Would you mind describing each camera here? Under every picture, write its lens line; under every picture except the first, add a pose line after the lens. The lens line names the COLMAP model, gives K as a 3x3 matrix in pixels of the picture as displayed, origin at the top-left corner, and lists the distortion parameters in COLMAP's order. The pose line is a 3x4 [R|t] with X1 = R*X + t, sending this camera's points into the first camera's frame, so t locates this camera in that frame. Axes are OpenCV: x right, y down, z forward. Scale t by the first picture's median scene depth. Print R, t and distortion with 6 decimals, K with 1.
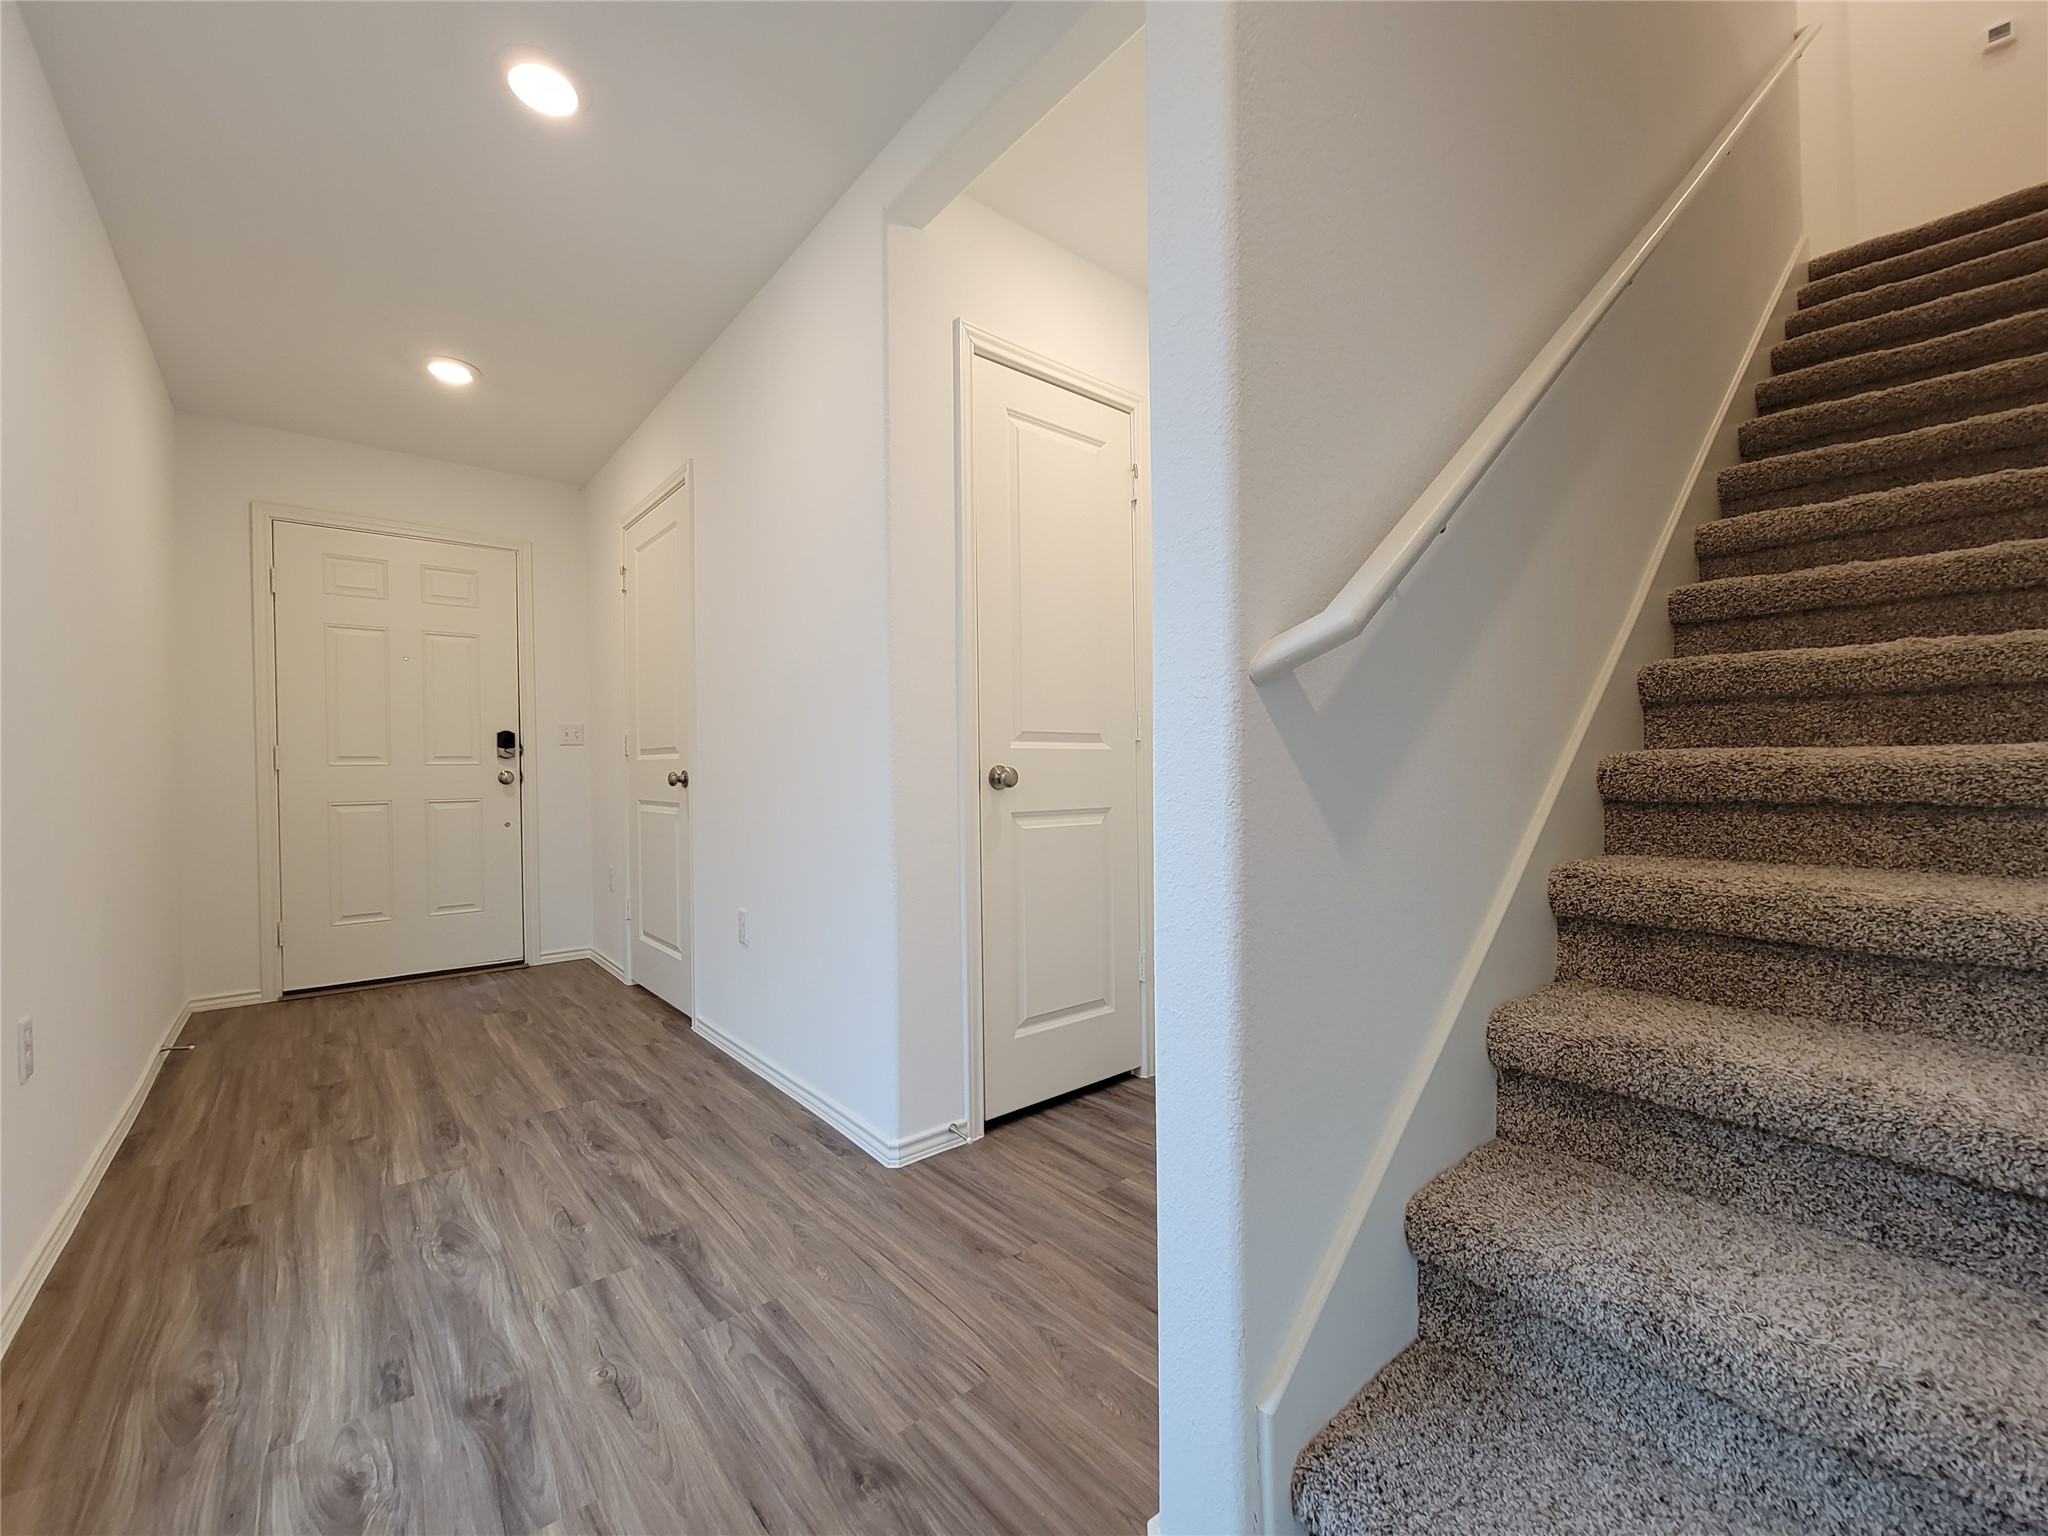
lens RADIAL K [[831.6, 0, 1008.9], [0, 831.6, 775.0], [0, 0, 1]] dist [-0.002230, 0.000236]
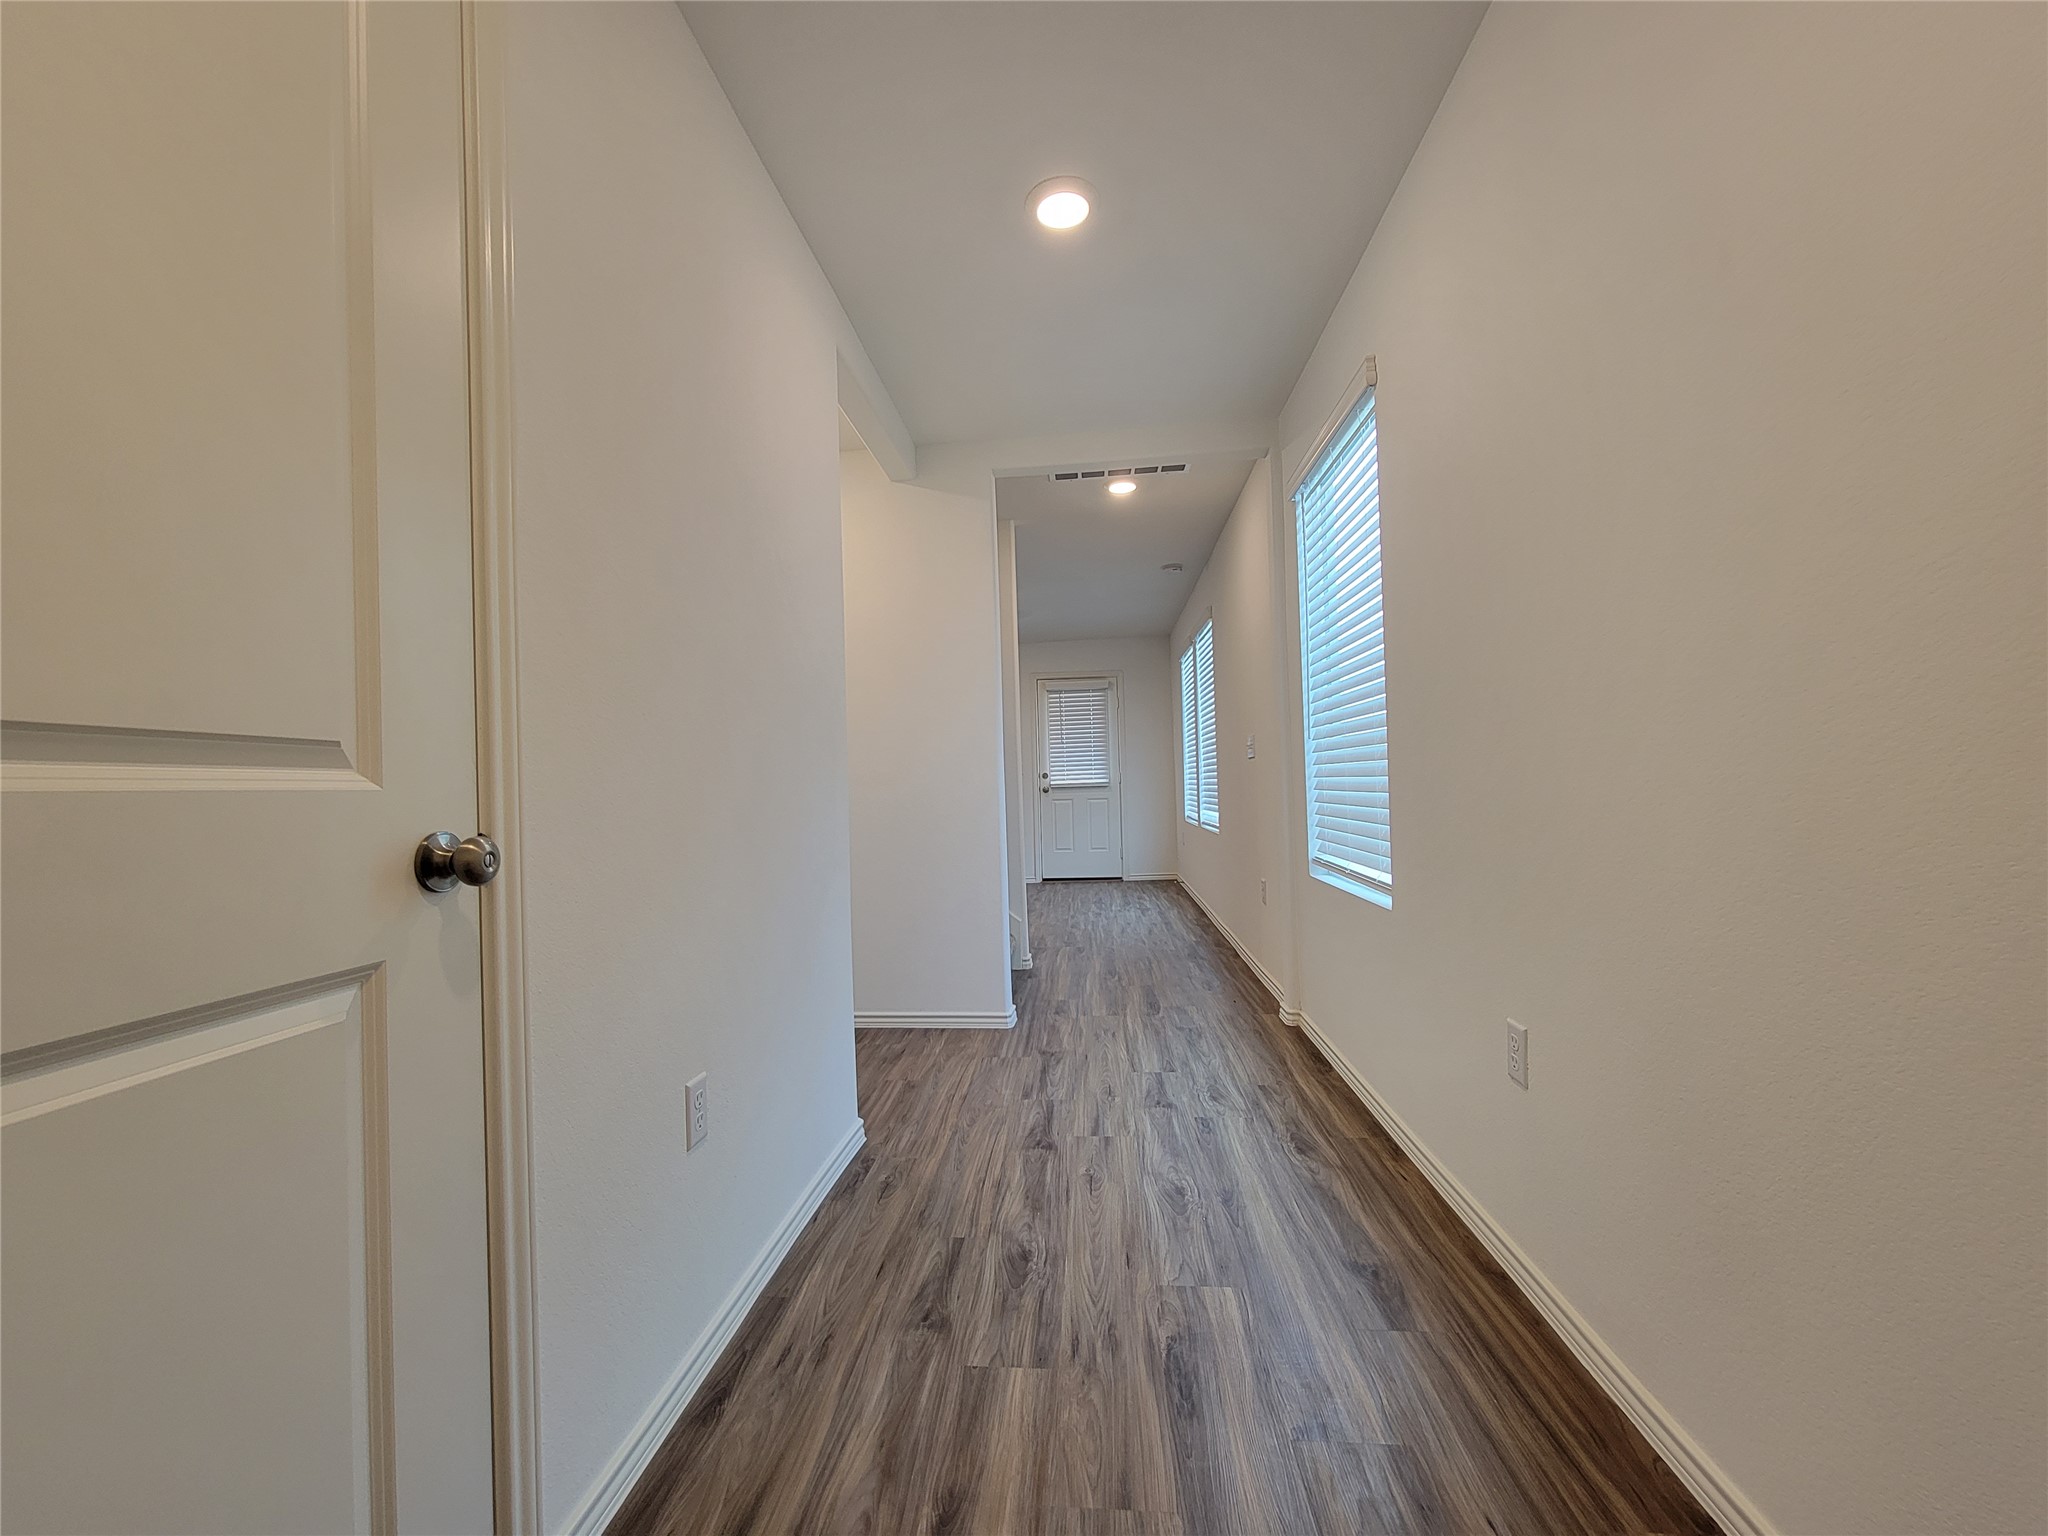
lens RADIAL K [[831.6, 0, 1008.9], [0, 831.6, 775.0], [0, 0, 1]] dist [-0.002230, 0.000236]
pose [[-0.699752, 0.043383, 0.713067, -1.381642], [0.043596, 0.998887, -0.017990, -0.020381], [-0.713054, 0.018498, -0.700865, 2.001547]]
